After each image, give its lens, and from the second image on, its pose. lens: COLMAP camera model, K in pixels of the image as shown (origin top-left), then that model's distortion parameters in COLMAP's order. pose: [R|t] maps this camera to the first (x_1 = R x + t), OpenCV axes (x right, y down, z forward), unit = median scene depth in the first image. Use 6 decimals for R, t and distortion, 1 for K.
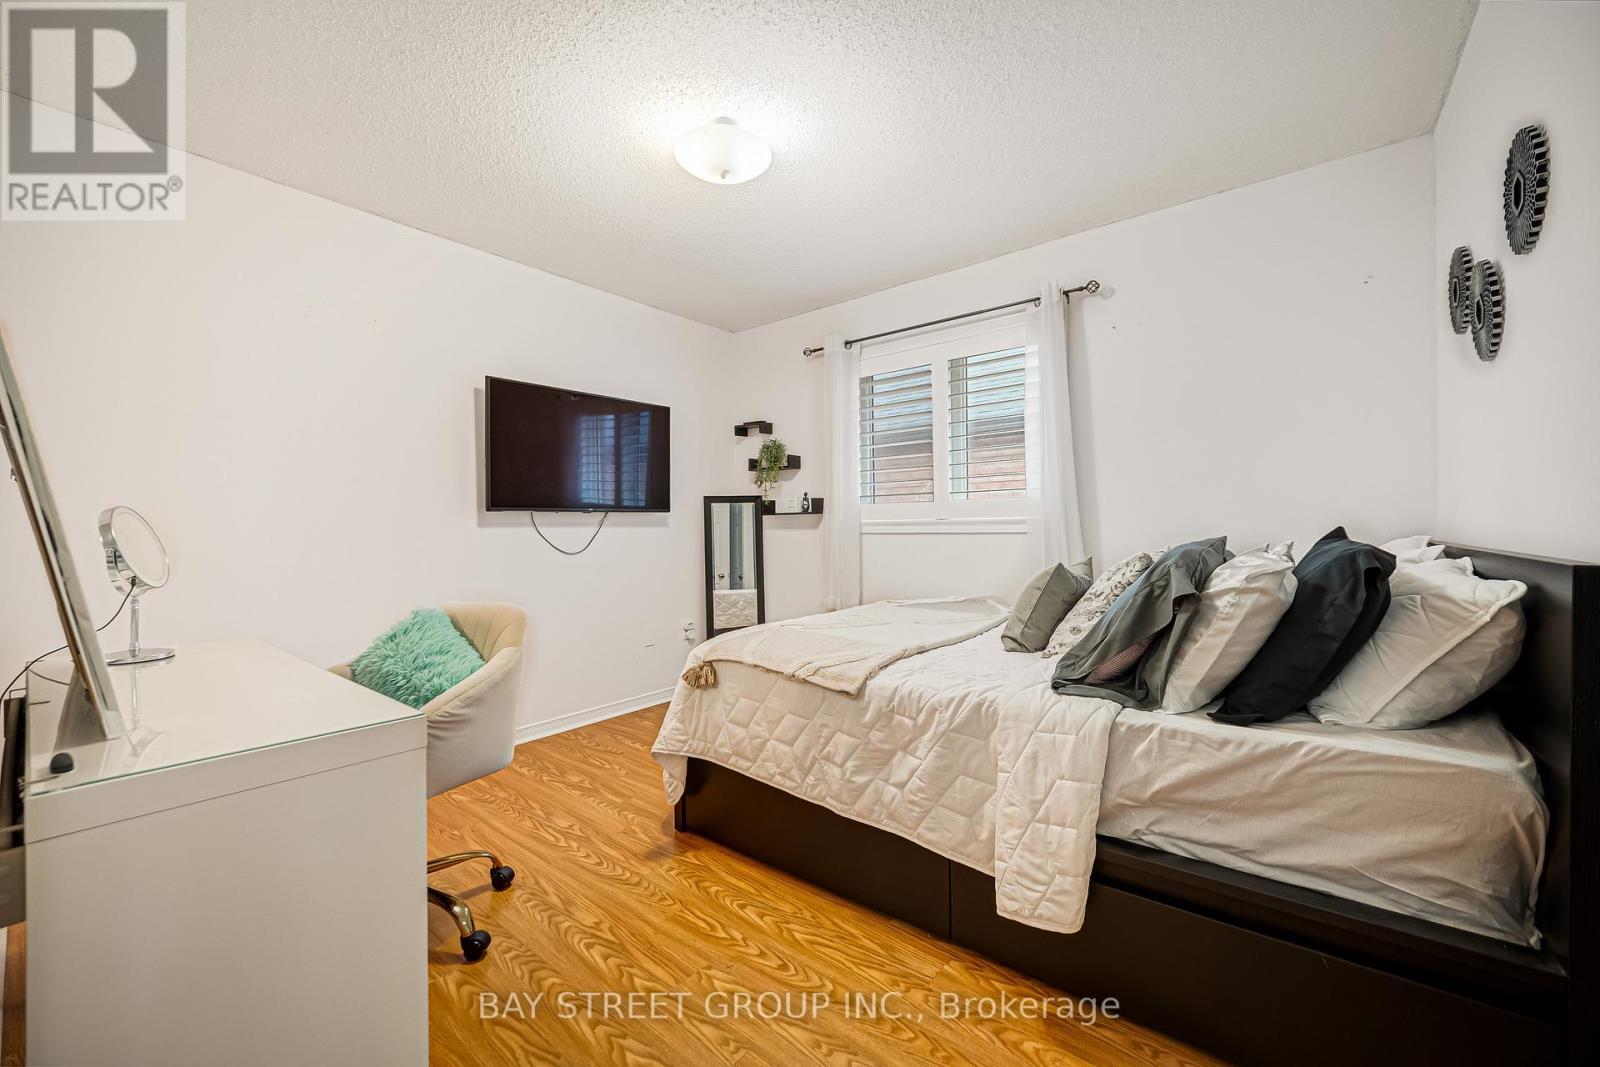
lens RADIAL K [[634.6, 0, 809.7], [0, 634.6, 531.1], [0, 0, 1]] dist [-0.001583, -0.000088]
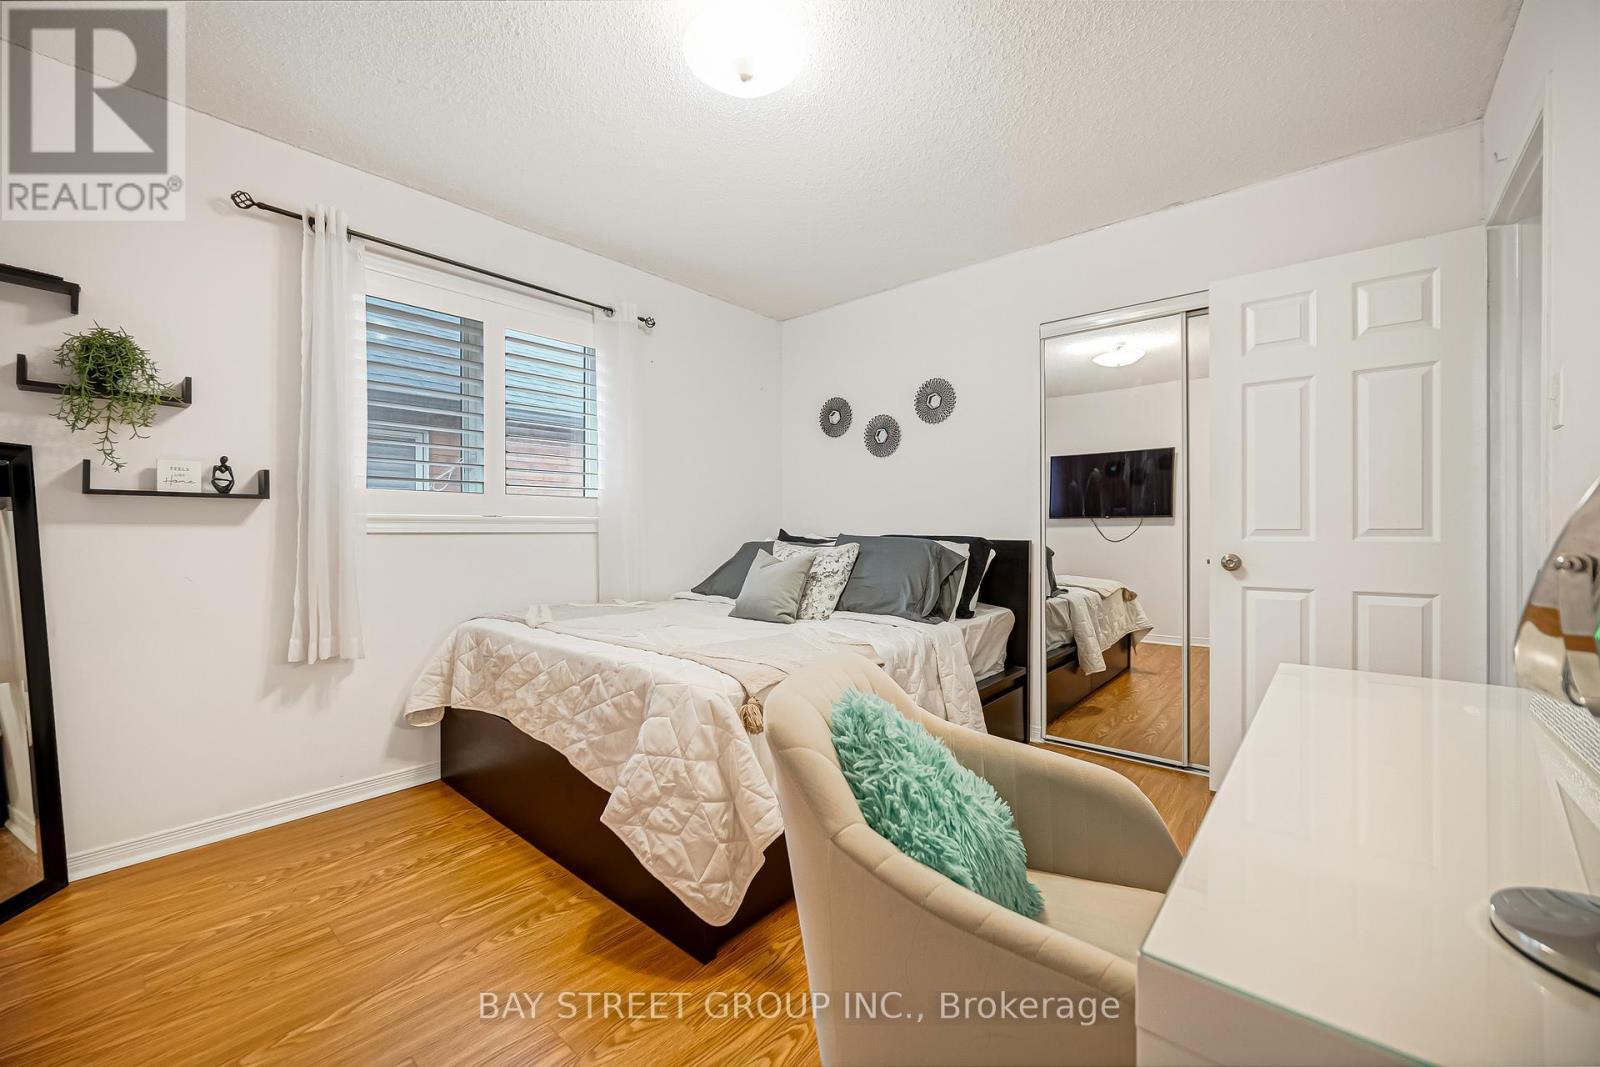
lens RADIAL K [[634.6, 0, 809.7], [0, 634.6, 531.1], [0, 0, 1]] dist [-0.001583, -0.000088]
pose [[0.031052, 0.012614, 0.999438, -0.657664], [-0.001714, 0.999920, -0.012567, 0.008479], [-0.999516, -0.001323, 0.031071, 0.635698]]
